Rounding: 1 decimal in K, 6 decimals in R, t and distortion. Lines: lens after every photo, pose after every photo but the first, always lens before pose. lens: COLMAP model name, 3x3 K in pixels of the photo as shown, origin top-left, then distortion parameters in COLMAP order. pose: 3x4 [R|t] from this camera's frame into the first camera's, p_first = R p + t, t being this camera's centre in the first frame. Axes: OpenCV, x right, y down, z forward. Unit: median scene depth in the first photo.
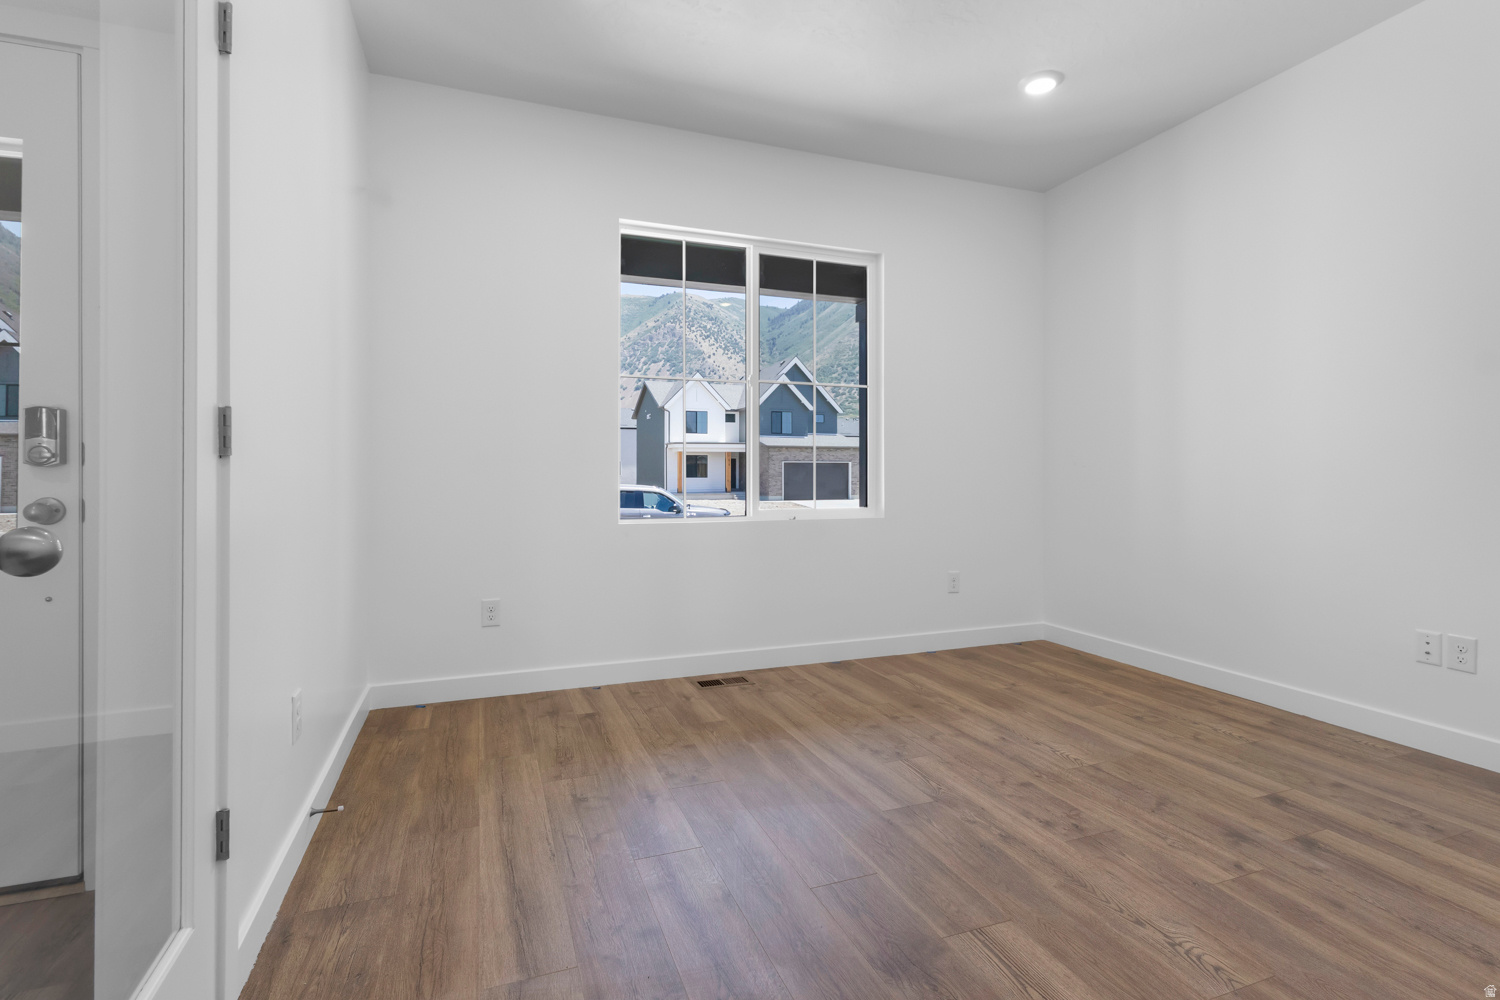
lens RADIAL K [[721.2, 0, 748.5], [0, 721.2, 486.7], [0, 0, 1]] dist [0.010386, 0.000393]
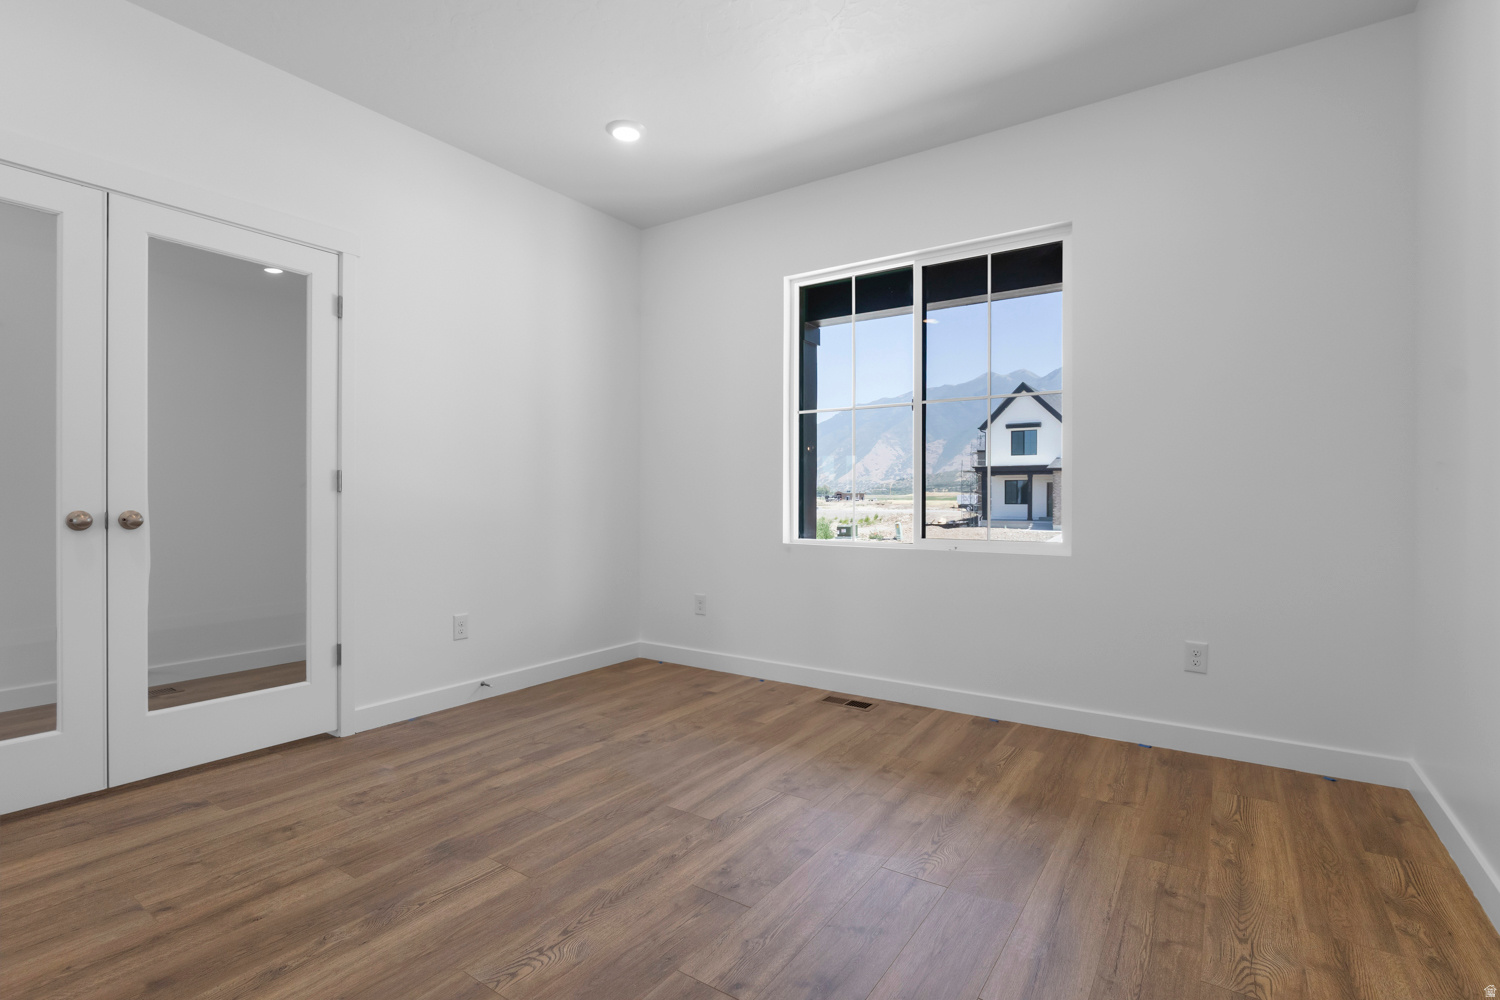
lens RADIAL K [[729.4, 0, 739.8], [0, 729.4, 499.9], [0, 0, 1]] dist [-0.003395, -0.000953]
pose [[0.549320, 0.001023, -0.835611, 0.965100], [-0.016691, 0.999813, -0.009748, -0.004347], [0.835445, 0.019302, 0.549235, 0.393824]]
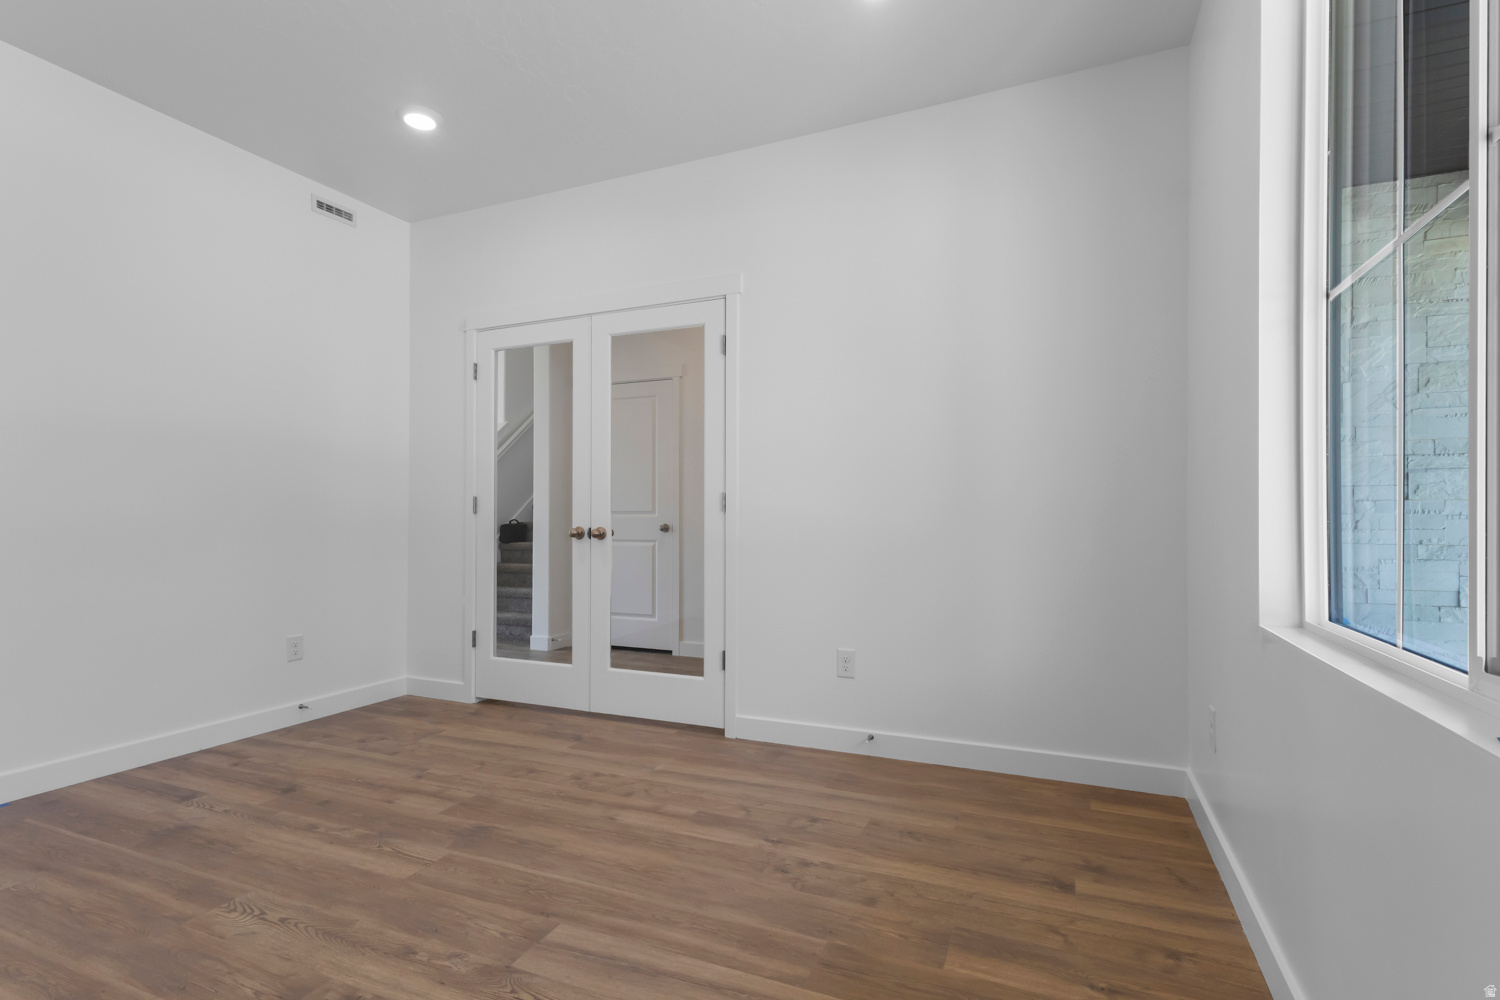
lens RADIAL K [[721.2, 0, 725.4], [0, 721.2, 510.2], [0, 0, 1]] dist [0.010386, 0.000393]
pose [[-0.720357, -0.011346, -0.693511, 0.519865], [-0.015305, 0.999883, -0.000460, -0.021019], [0.693434, 0.010283, -0.720446, 1.419110]]
